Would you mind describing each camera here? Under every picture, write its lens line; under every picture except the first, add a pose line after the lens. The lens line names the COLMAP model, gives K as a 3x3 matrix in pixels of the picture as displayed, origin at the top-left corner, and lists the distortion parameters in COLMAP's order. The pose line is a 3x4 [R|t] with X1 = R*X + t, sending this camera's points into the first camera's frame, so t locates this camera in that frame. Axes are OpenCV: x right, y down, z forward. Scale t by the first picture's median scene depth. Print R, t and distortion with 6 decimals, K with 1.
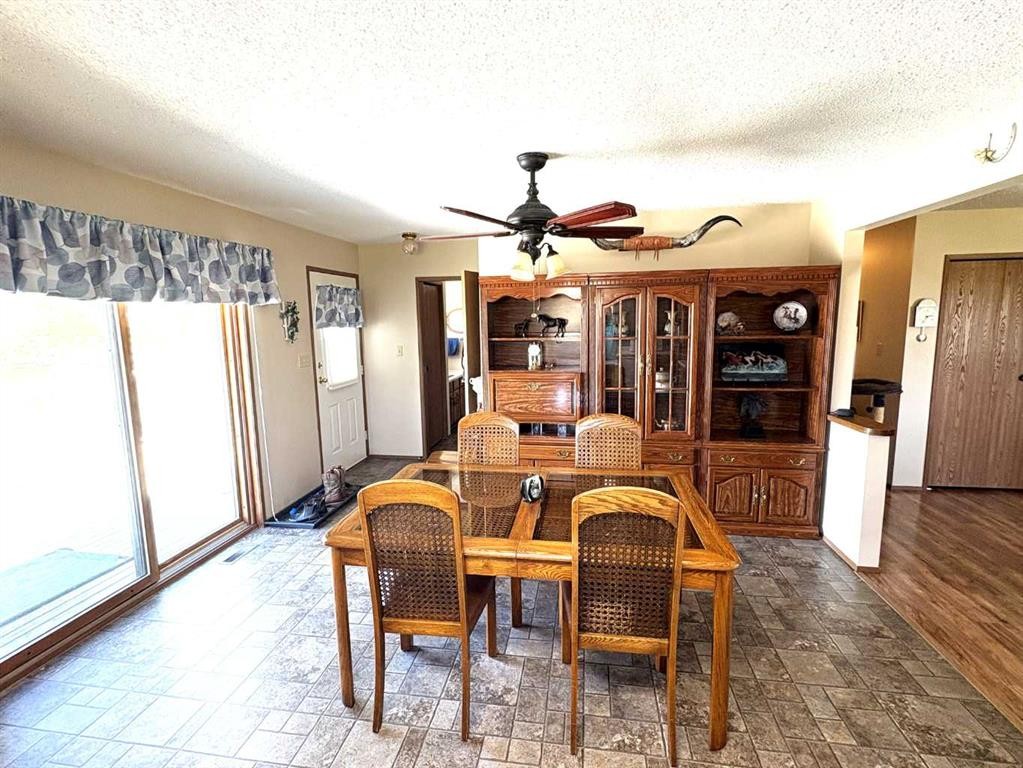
lens RADIAL K [[489.5, 0, 511.5], [0, 489.5, 384.0], [0, 0, 1]] dist [0.000846, -0.000259]
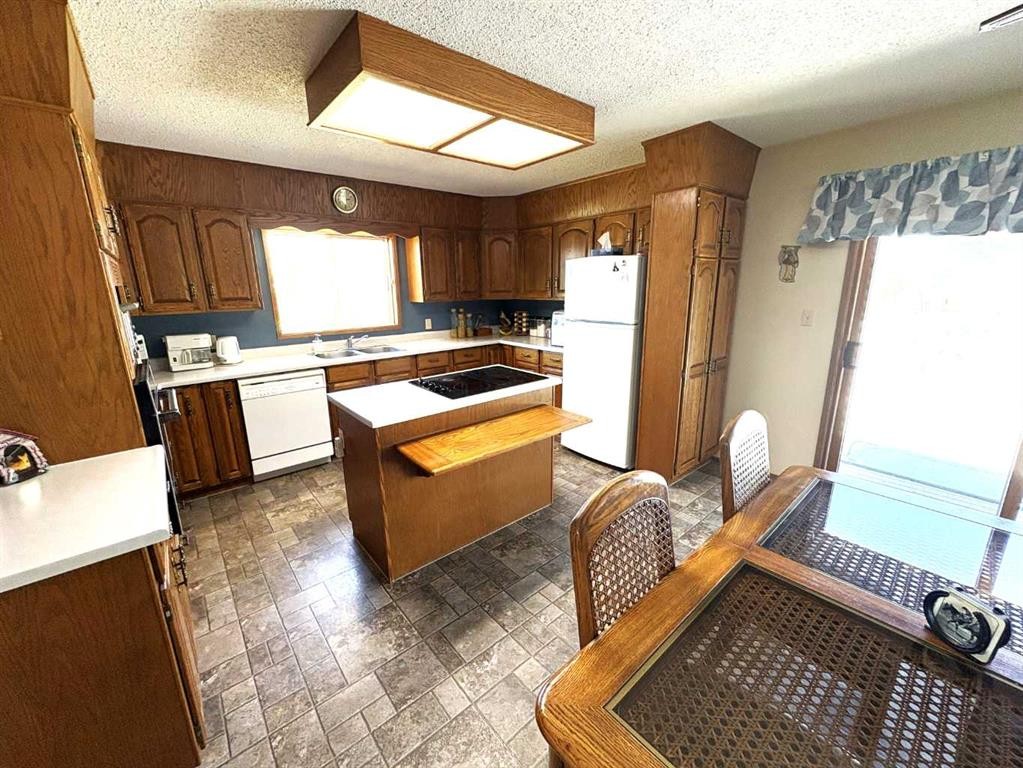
lens RADIAL K [[409.7, 0, 511.5], [0, 409.7, 384.0], [0, 0, 1]] dist [0.002304, 0.000005]
pose [[-0.658988, 0.205256, -0.723605, 0.296792], [-0.072428, 0.940257, 0.332671, -0.048136], [0.748658, 0.271636, -0.604752, 0.468609]]
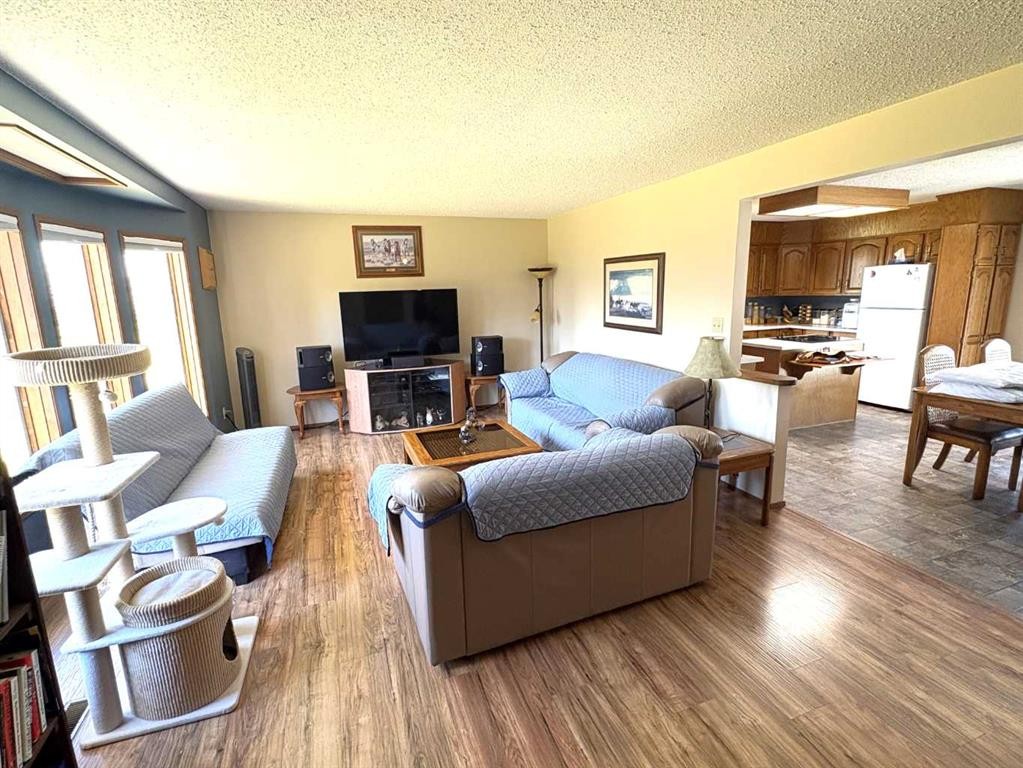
lens RADIAL K [[489.5, 0, 511.5], [0, 489.5, 384.0], [0, 0, 1]] dist [0.000846, -0.000259]
pose [[-0.876832, 0.129260, -0.463096, 1.187118], [-0.024449, 0.949950, 0.311444, -0.111969], [0.480176, 0.284407, -0.829786, 0.774137]]
